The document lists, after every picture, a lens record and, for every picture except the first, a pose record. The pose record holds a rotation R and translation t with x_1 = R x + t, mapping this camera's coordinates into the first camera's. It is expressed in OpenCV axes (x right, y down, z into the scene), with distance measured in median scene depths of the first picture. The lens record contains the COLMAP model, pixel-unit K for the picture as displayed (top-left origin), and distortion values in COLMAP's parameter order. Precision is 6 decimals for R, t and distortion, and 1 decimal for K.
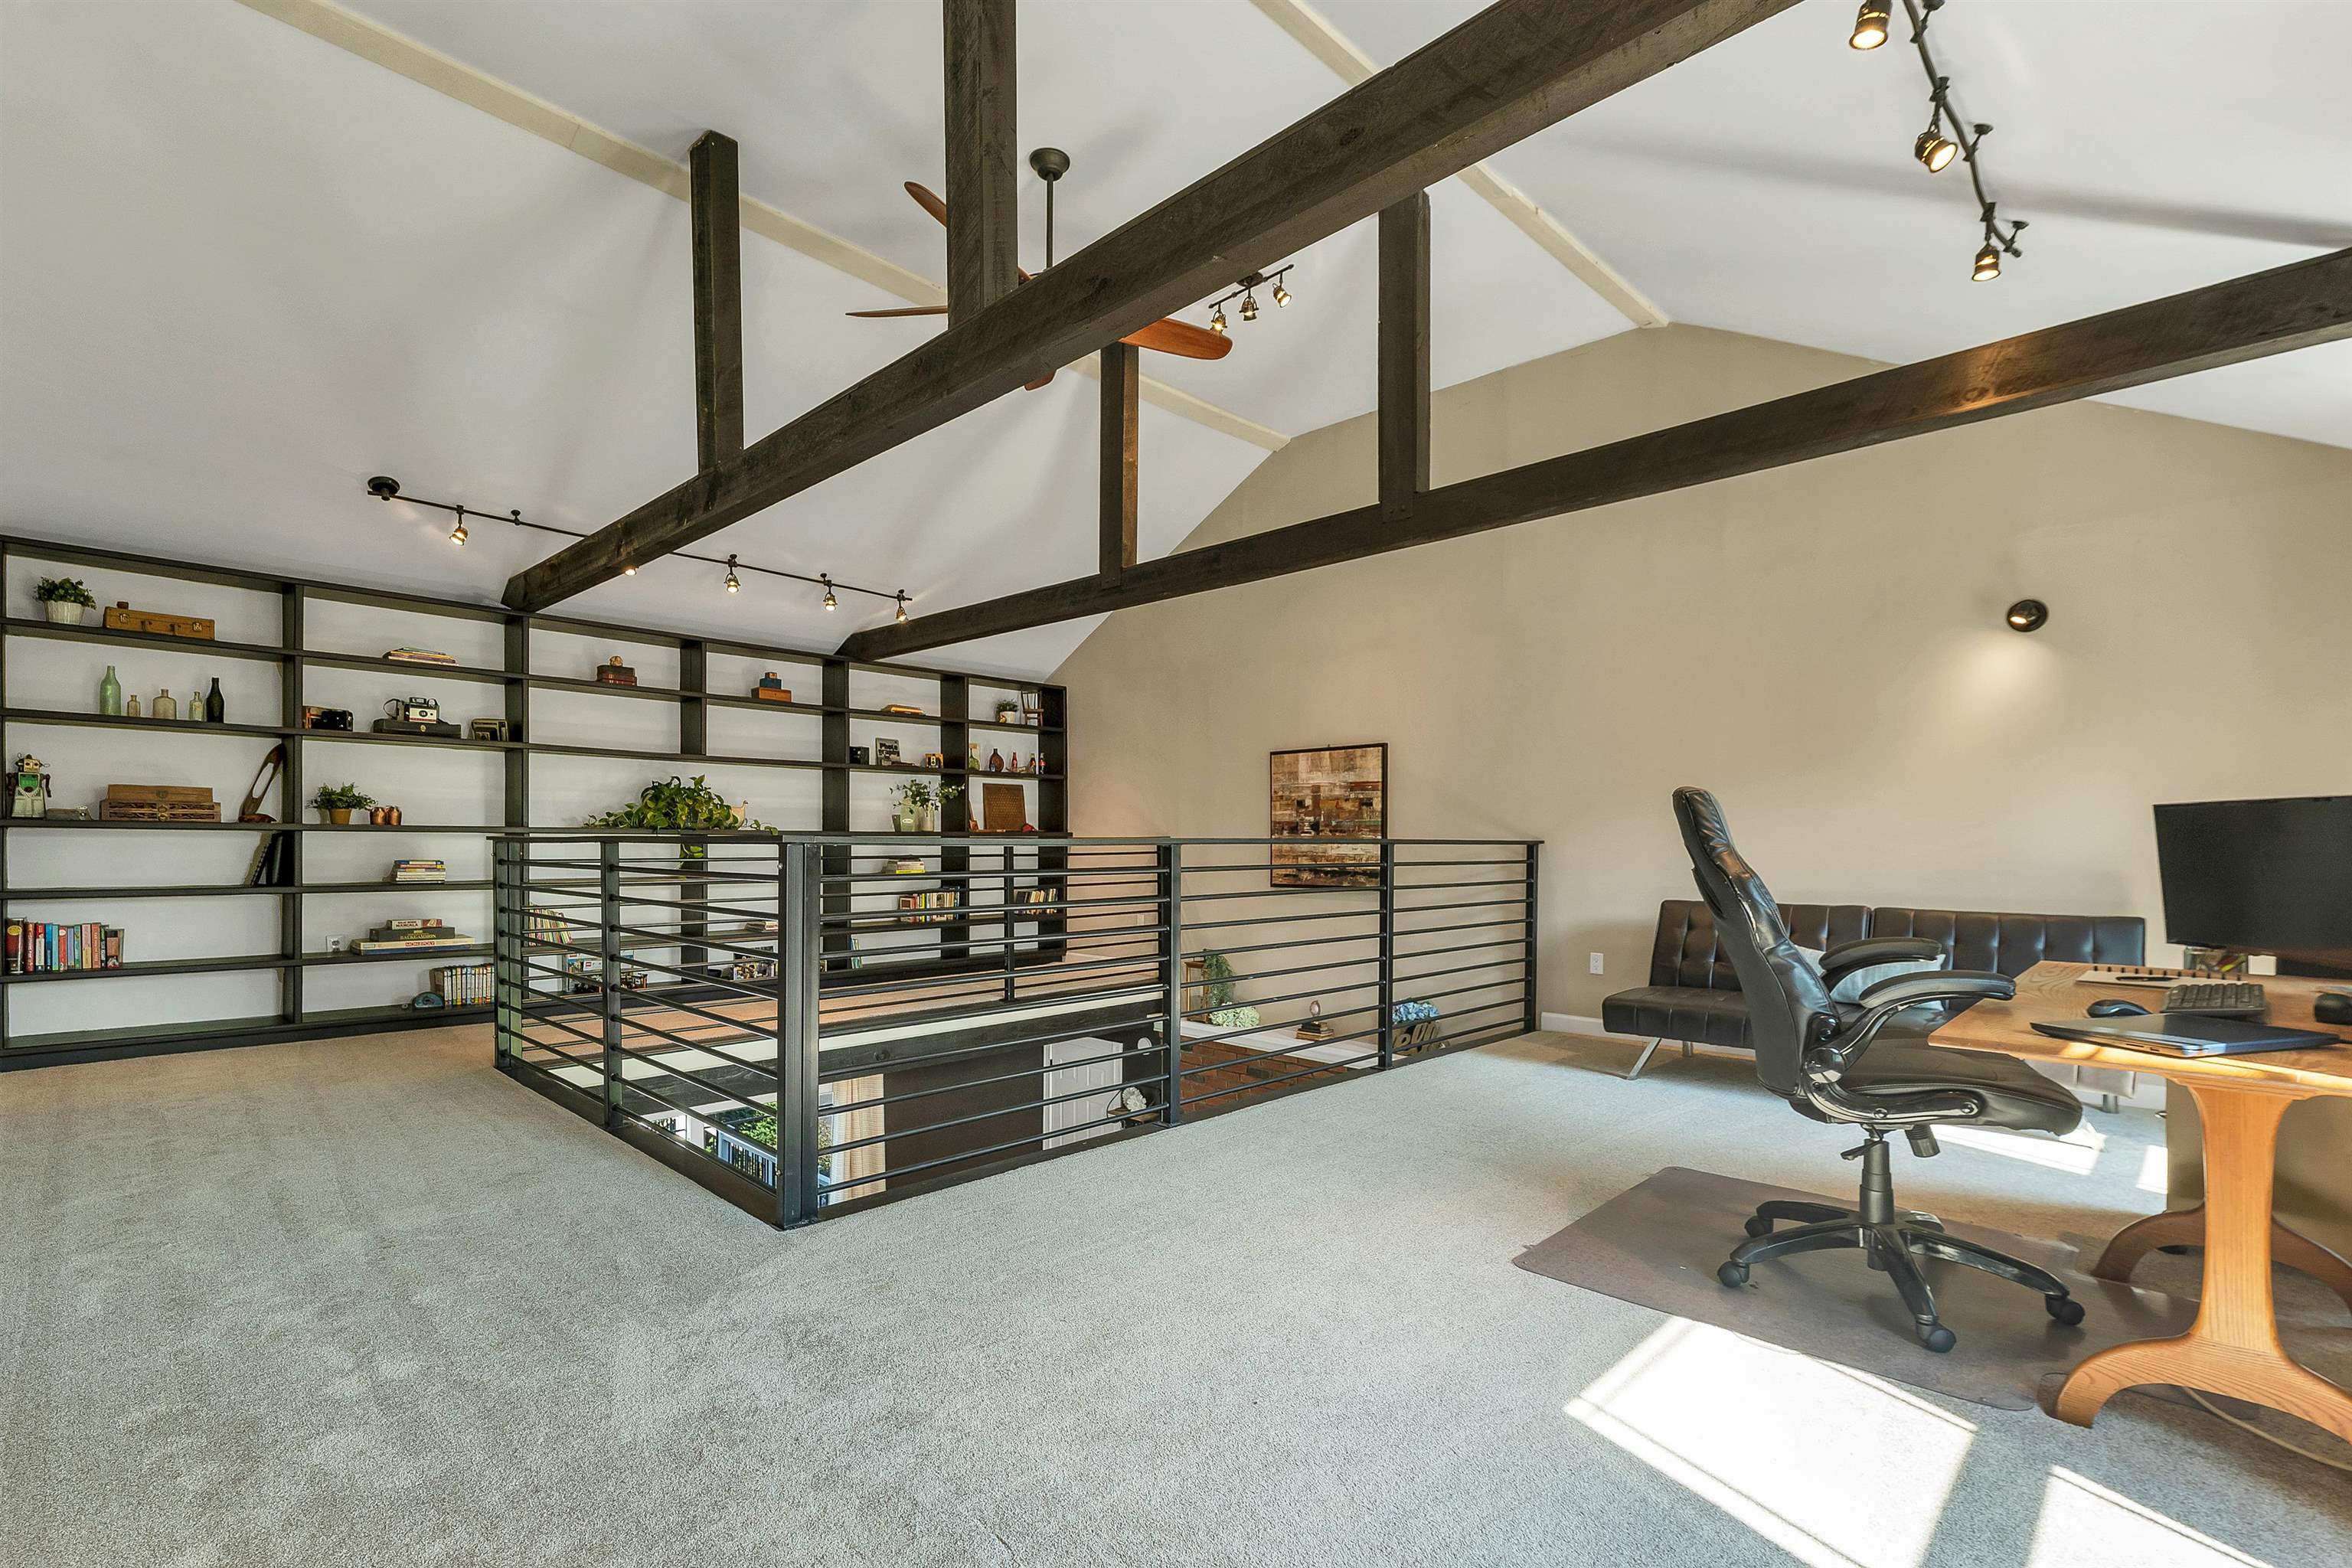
lens RADIAL K [[1061.7, 0, 1176.3], [0, 1061.7, 836.0], [0, 0, 1]] dist [-0.000287, -0.000090]
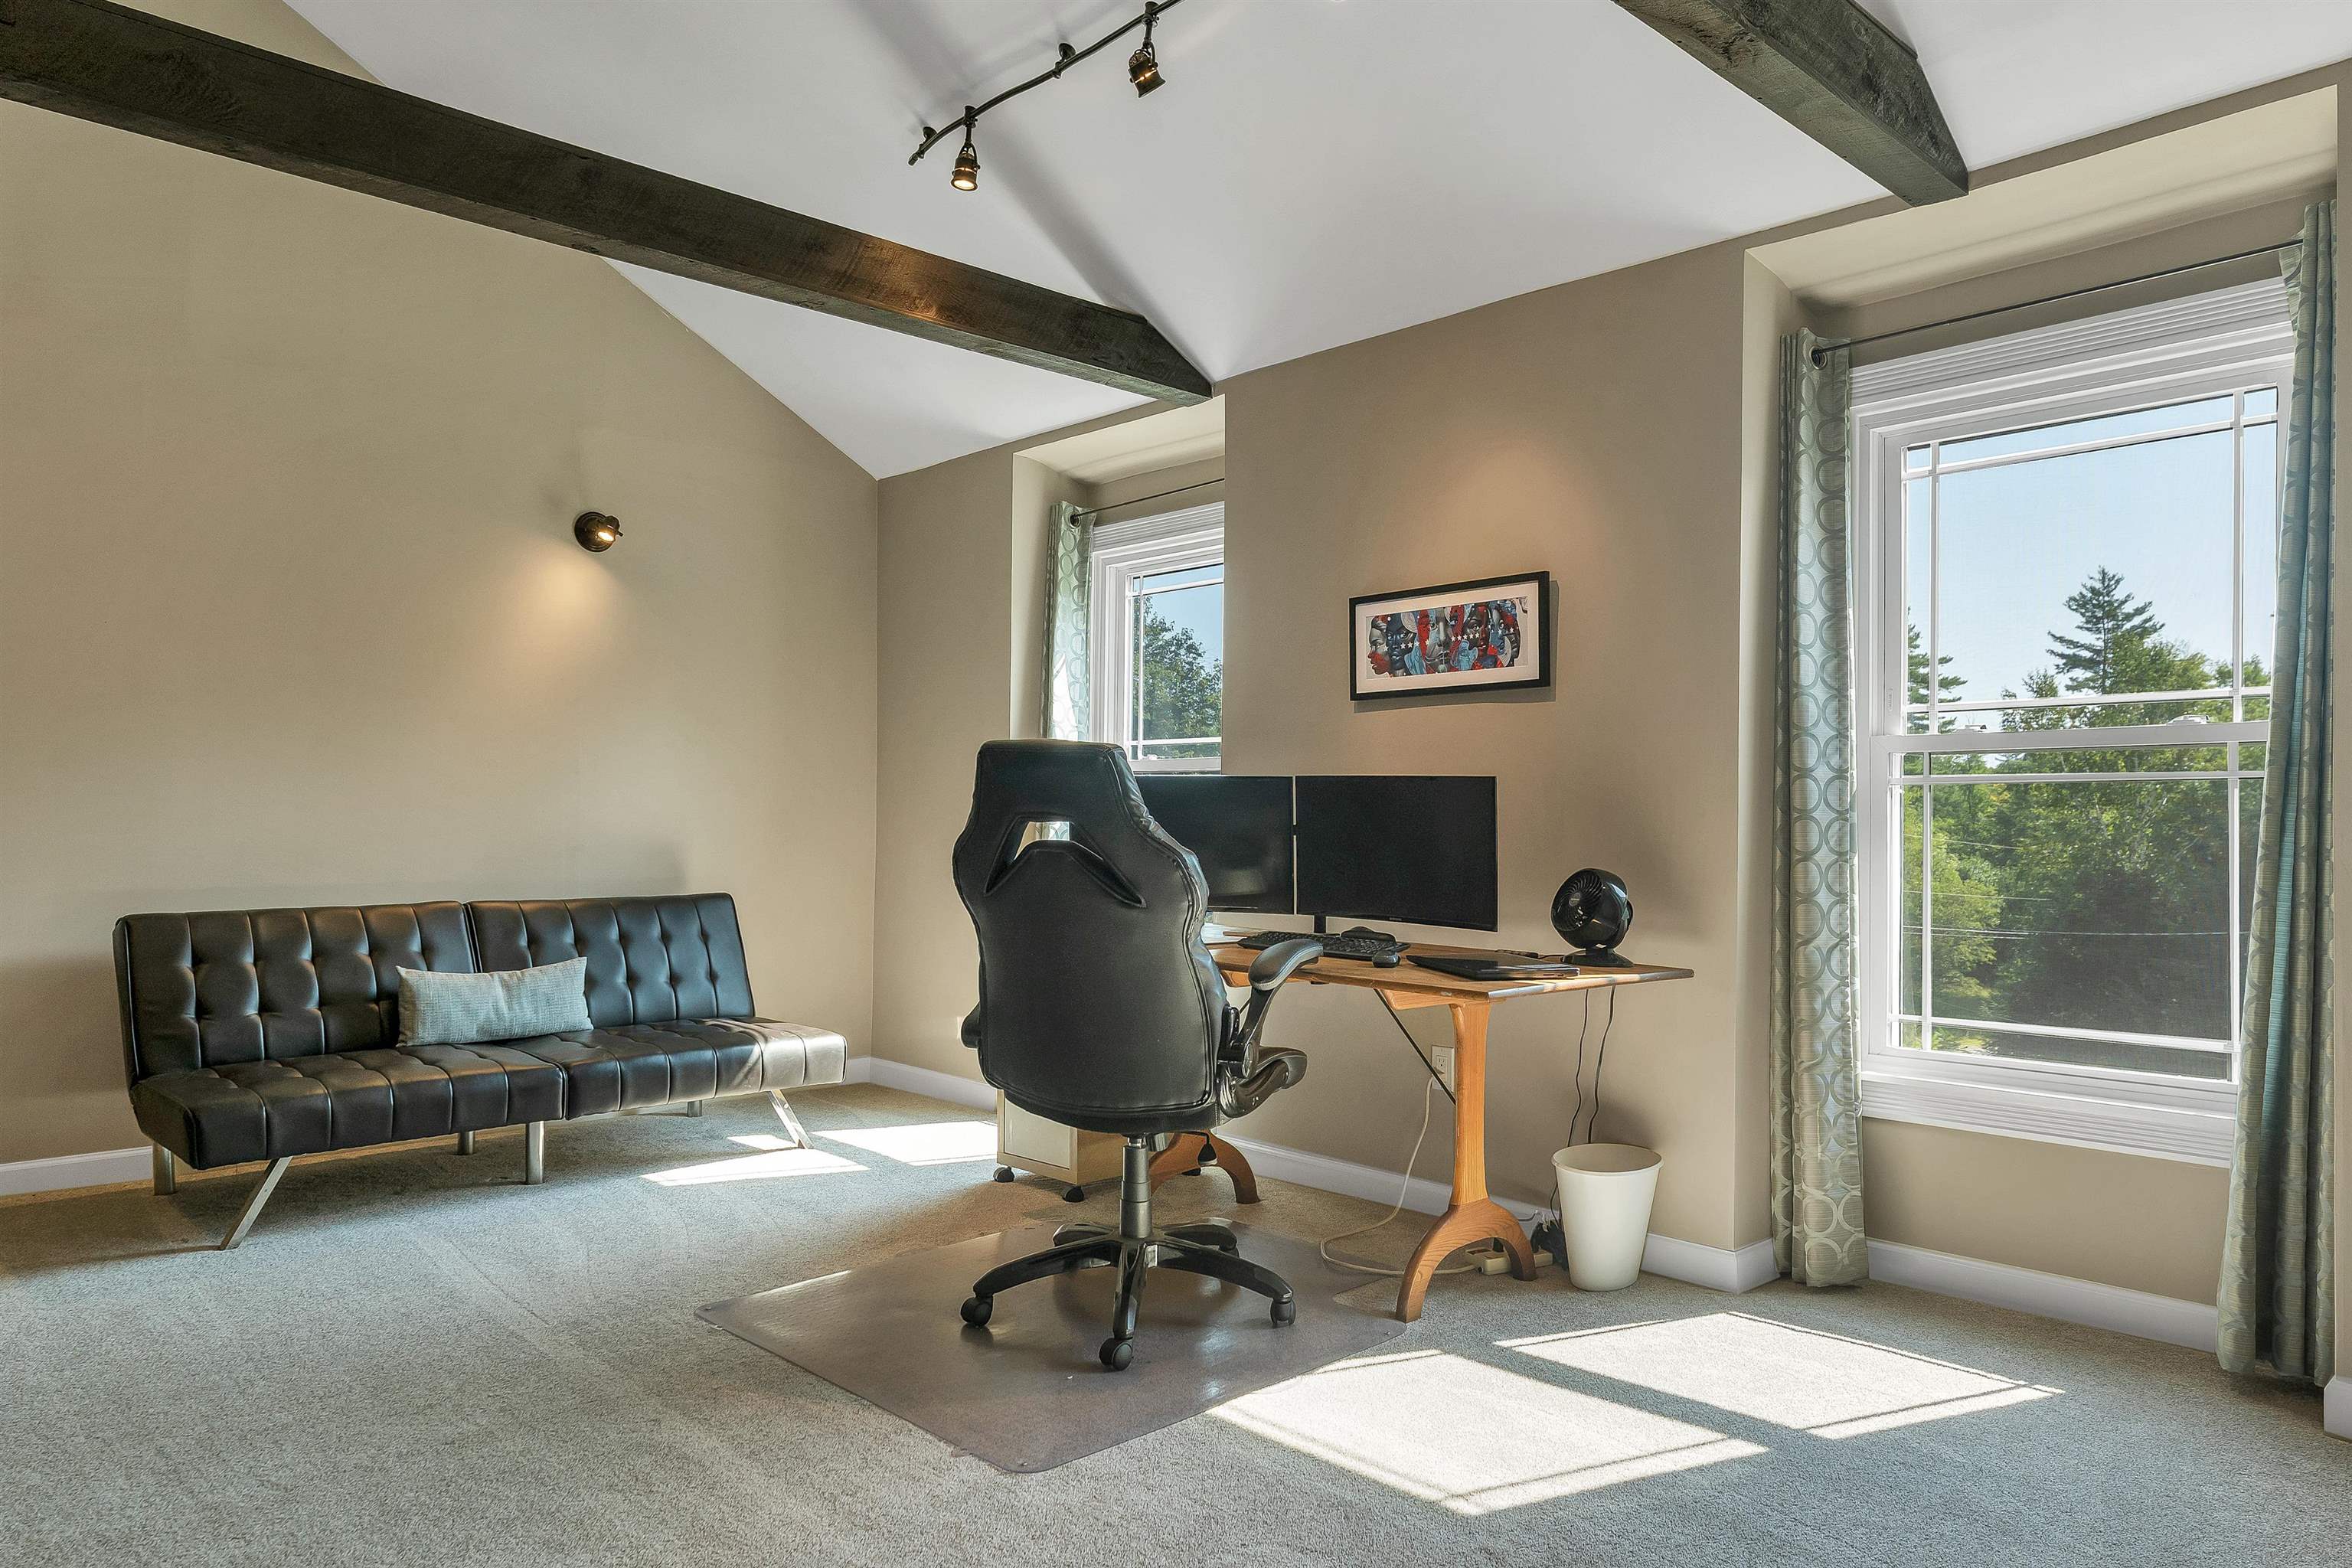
lens RADIAL K [[1534.4, 0, 1176.0], [0, 1534.4, 784.0], [0, 0, 1]] dist [0.001712, 0.000235]
pose [[0.046564, 0.014065, 0.998816, -0.632762], [-0.005022, 0.999892, -0.013846, 0.000694], [-0.998903, -0.004371, 0.046630, 0.904161]]
